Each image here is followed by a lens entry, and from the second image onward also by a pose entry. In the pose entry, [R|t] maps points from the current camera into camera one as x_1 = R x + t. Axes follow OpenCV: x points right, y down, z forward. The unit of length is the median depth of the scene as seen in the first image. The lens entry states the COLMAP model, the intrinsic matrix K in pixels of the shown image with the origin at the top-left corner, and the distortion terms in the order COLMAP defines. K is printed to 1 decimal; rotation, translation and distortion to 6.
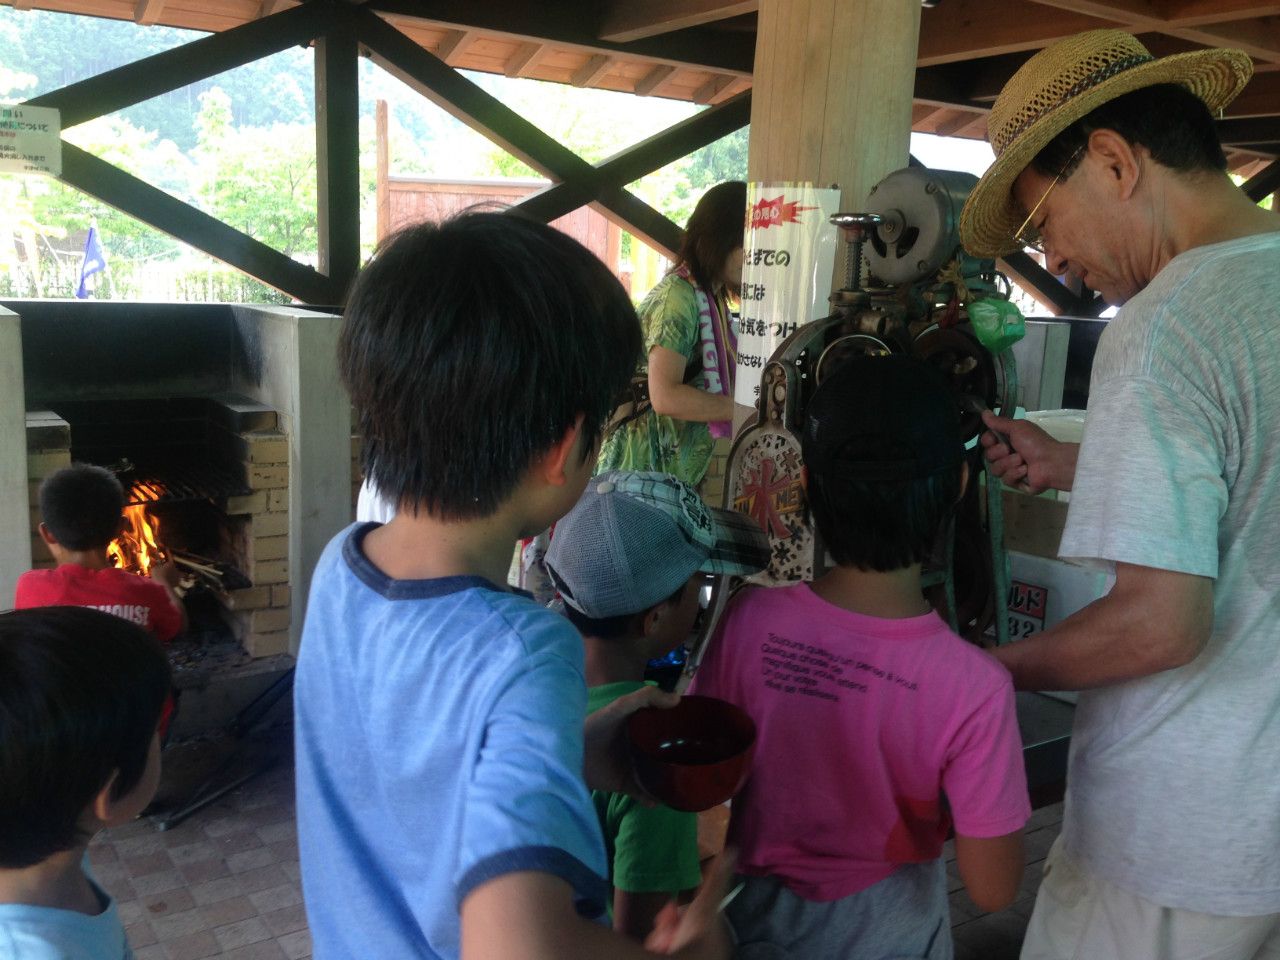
lens RADIAL K [[1159.5, 0, 640.0], [0, 1159.5, 480.0], [0, 0, 1]] dist [0.144429, -0.259794]
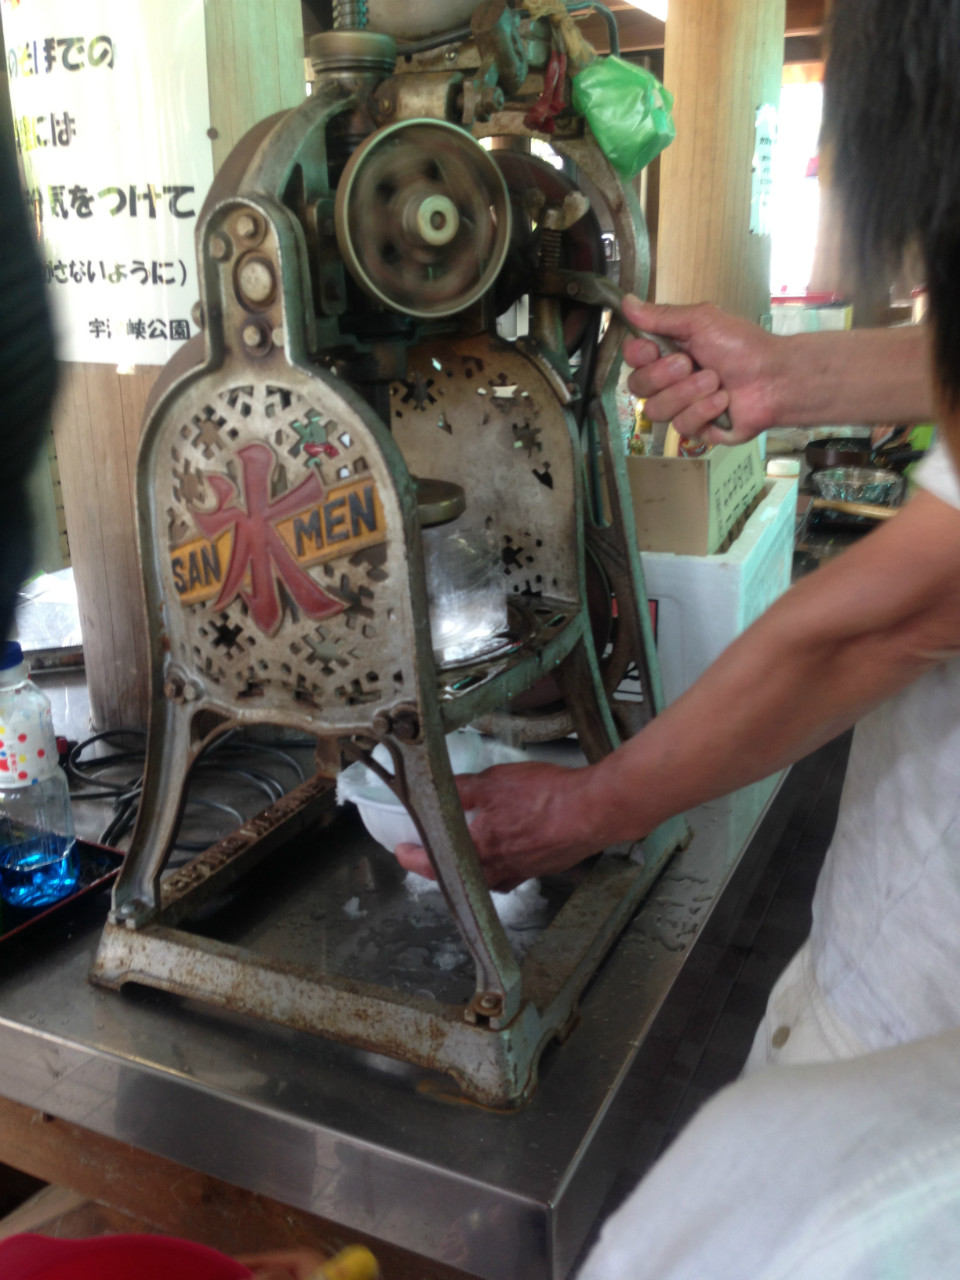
lens RADIAL K [[1159.5, 0, 480.0], [0, 1159.5, 640.0], [0, 0, 1]] dist [0.144429, -0.259794]
pose [[0.860758, -0.210443, 0.463475, -0.034056], [0.144198, 0.974047, 0.174469, -0.010801], [-0.488162, -0.083344, 0.868764, 0.579752]]
